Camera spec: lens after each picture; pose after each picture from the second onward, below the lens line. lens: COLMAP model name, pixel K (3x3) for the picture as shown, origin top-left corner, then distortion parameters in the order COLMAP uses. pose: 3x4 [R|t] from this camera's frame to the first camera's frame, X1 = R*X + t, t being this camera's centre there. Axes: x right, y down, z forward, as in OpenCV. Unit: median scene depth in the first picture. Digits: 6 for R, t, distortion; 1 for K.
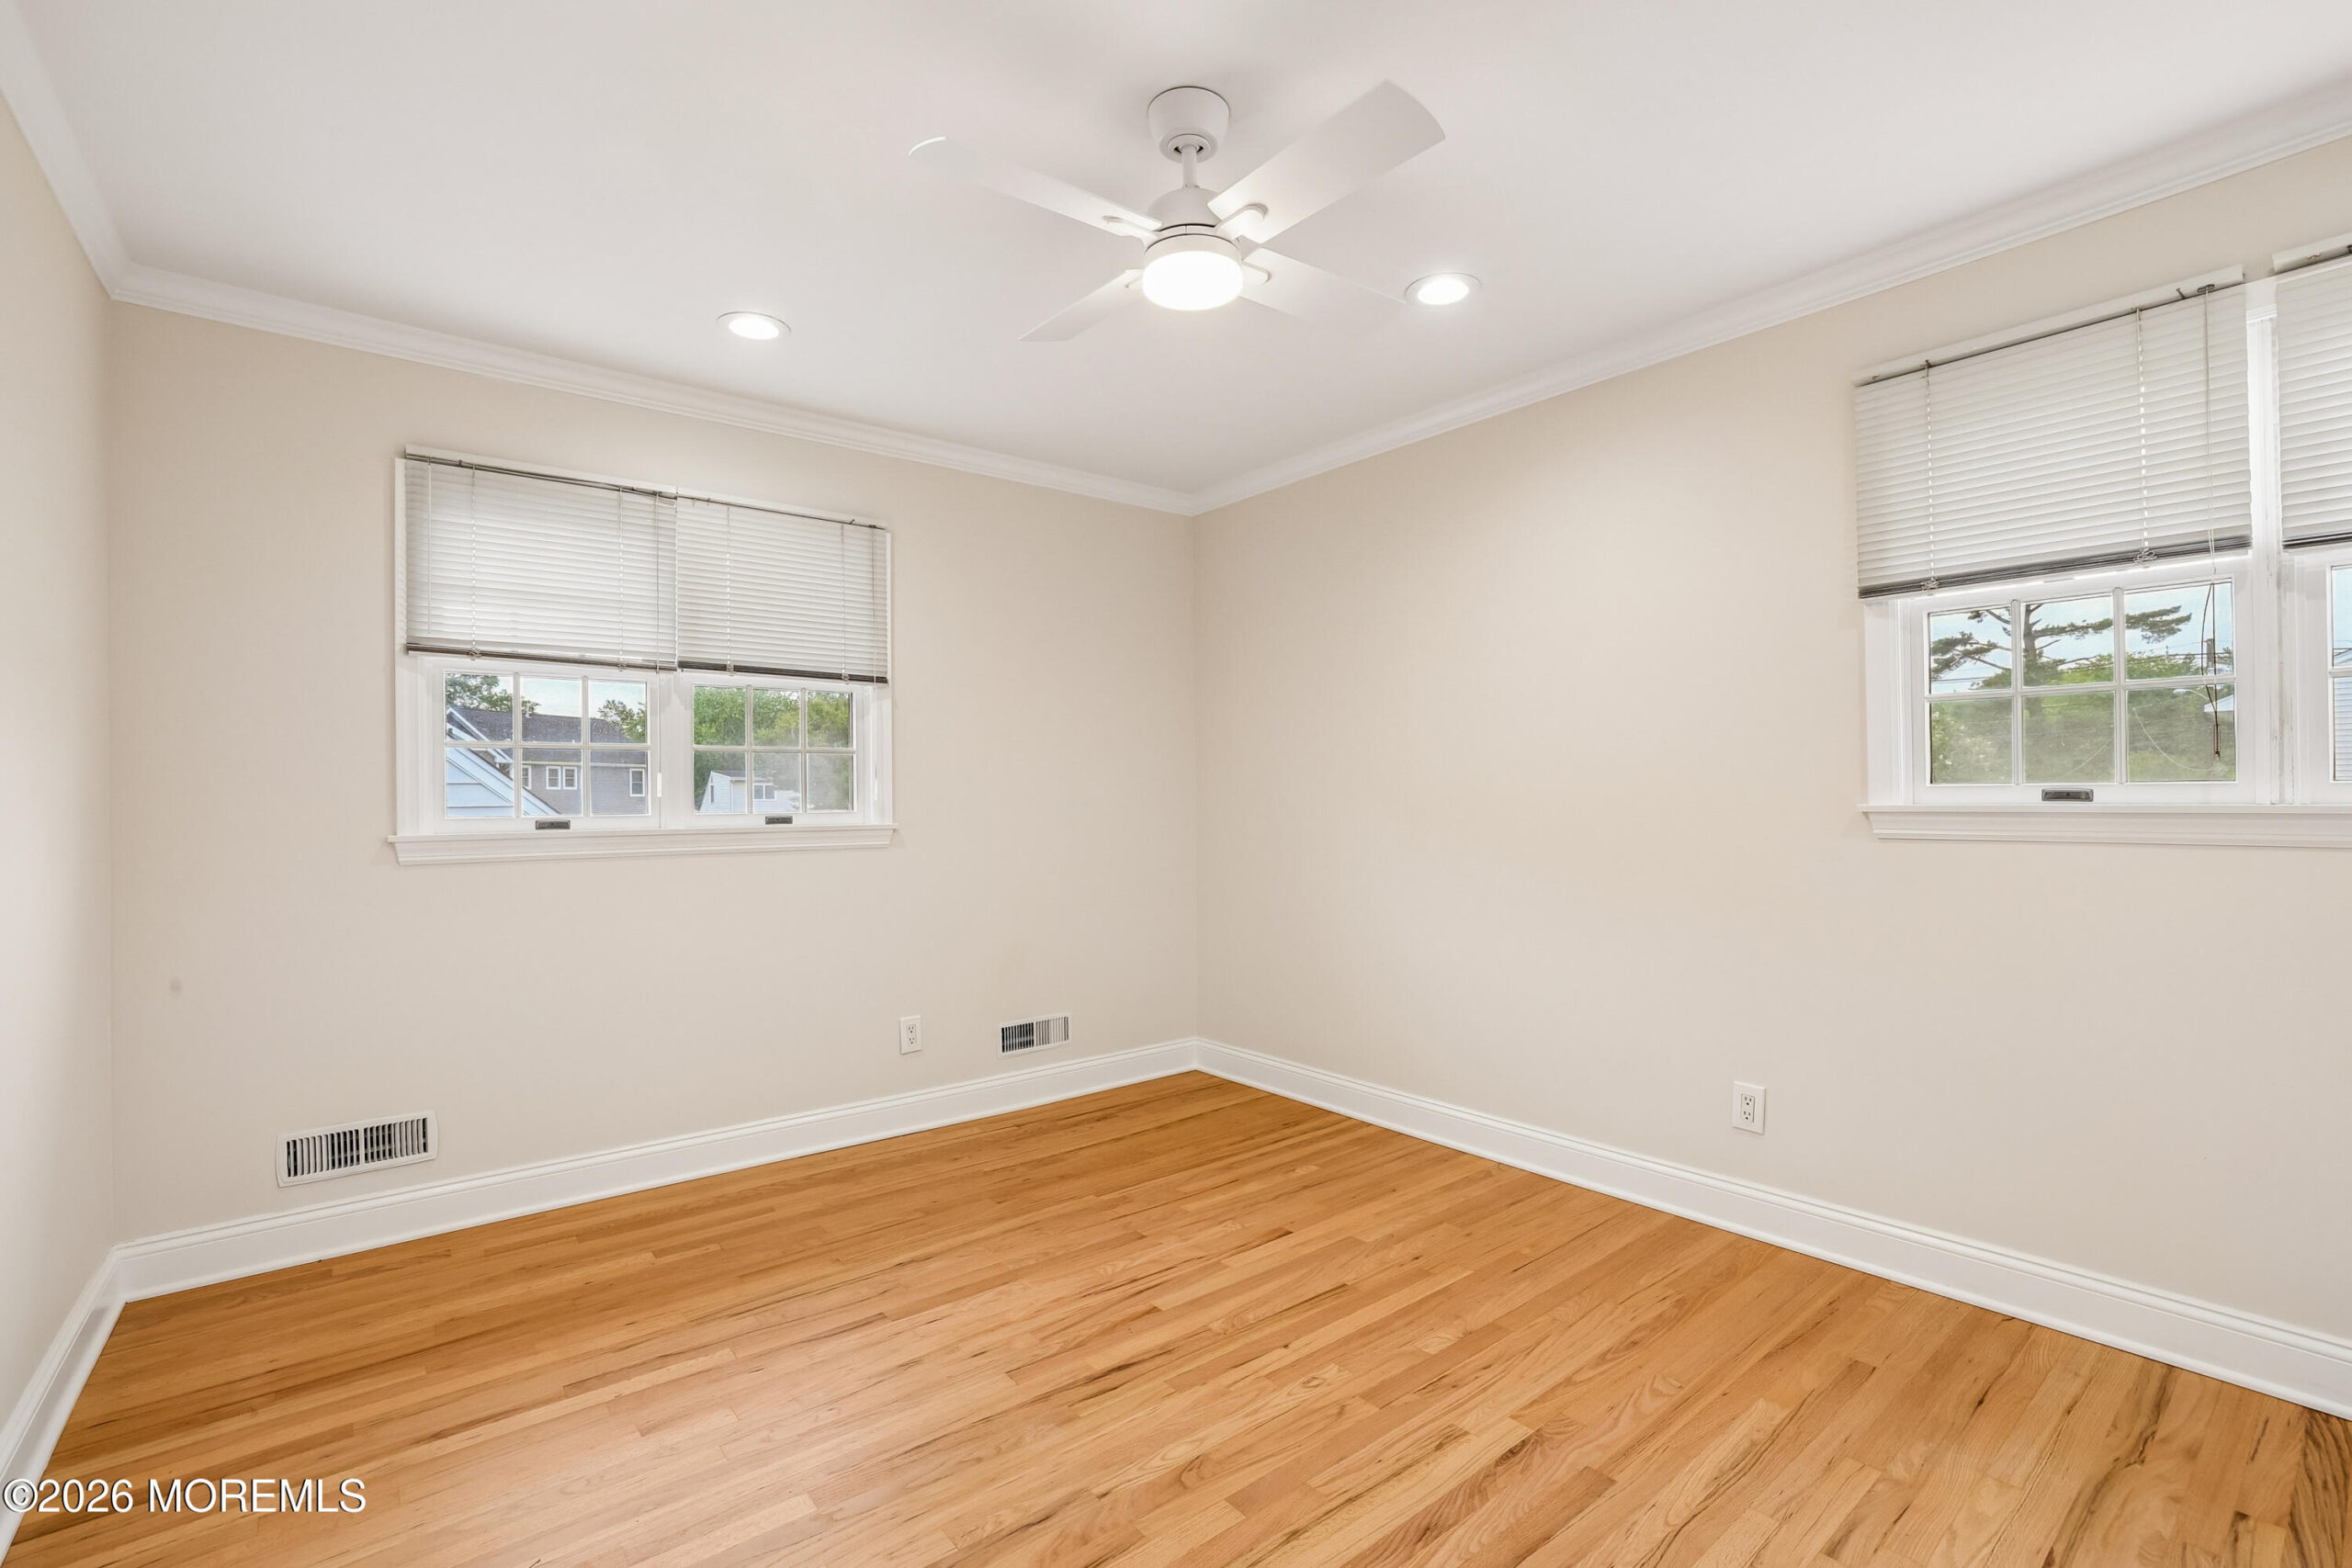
lens RADIAL K [[1014.2, 0, 1164.6], [0, 1014.2, 783.0], [0, 0, 1]] dist [-0.022263, 0.000455]
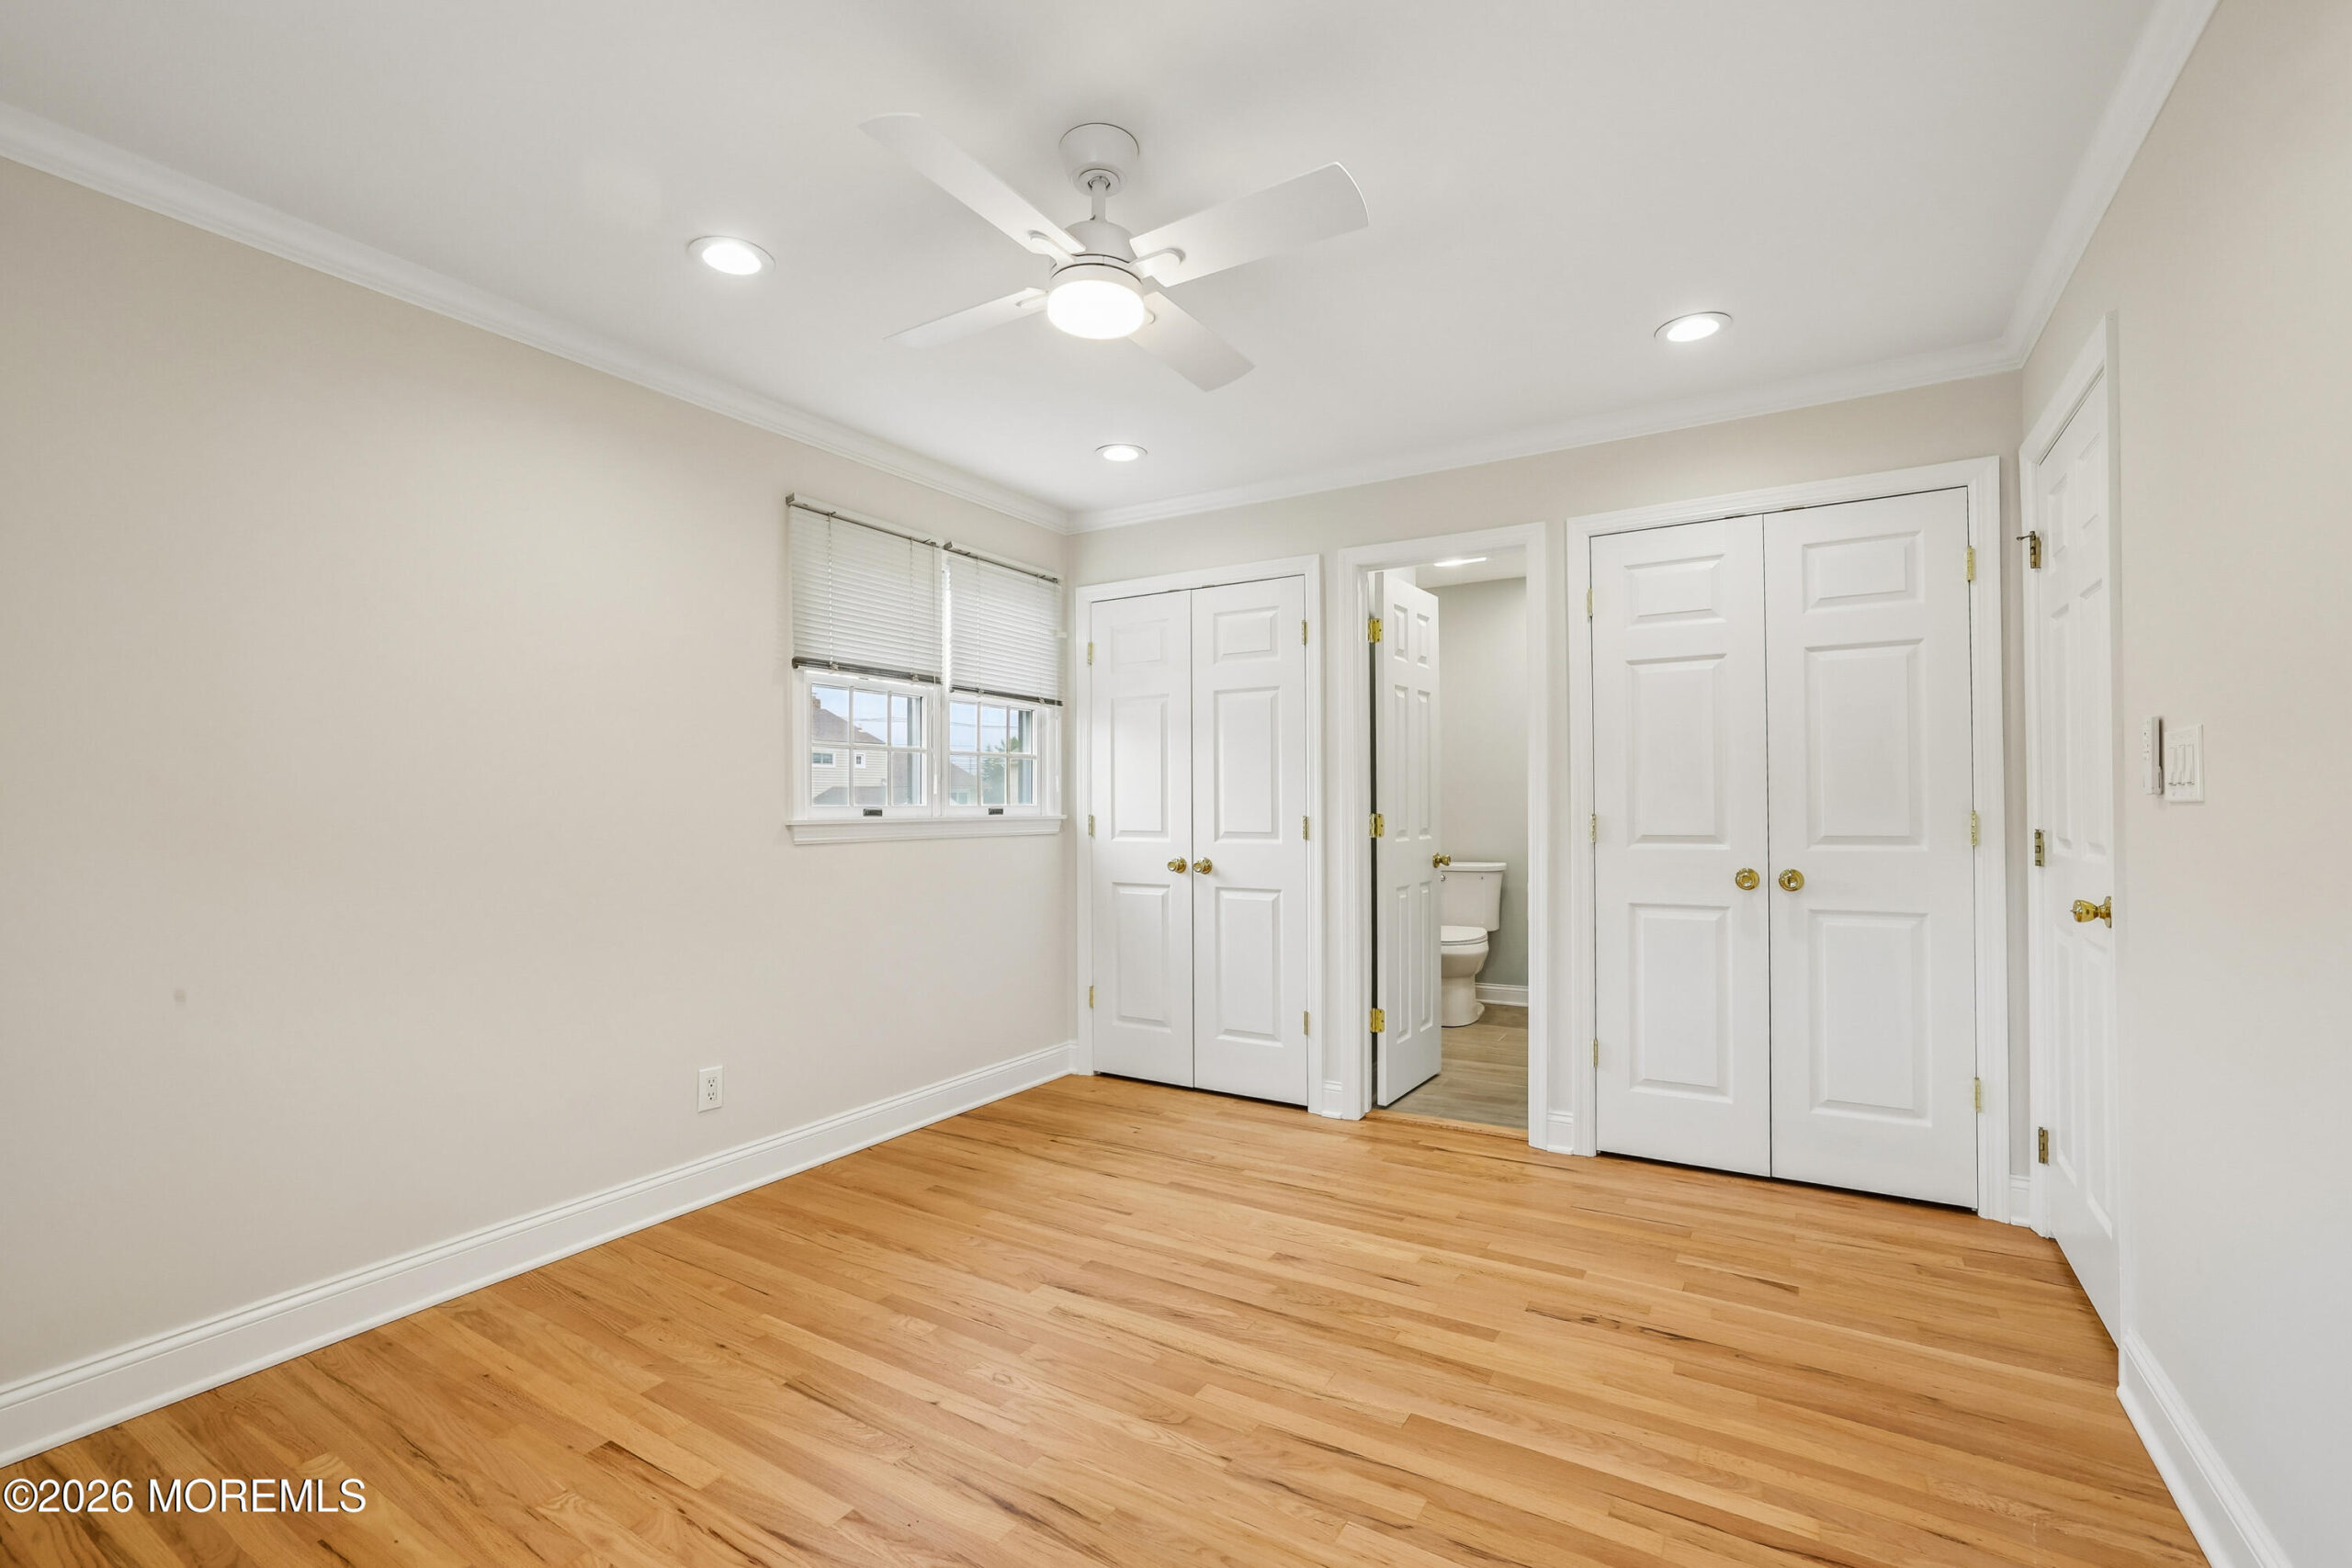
lens RADIAL K [[1017.8, 0, 1172.9], [0, 1017.8, 802.0], [0, 0, 1]] dist [0.001244, 0.000344]
pose [[-0.324158, 0.014754, 0.945888, -0.756360], [-0.009074, 0.999784, -0.018705, 0.019137], [-0.945959, -0.014646, -0.323954, 0.988008]]
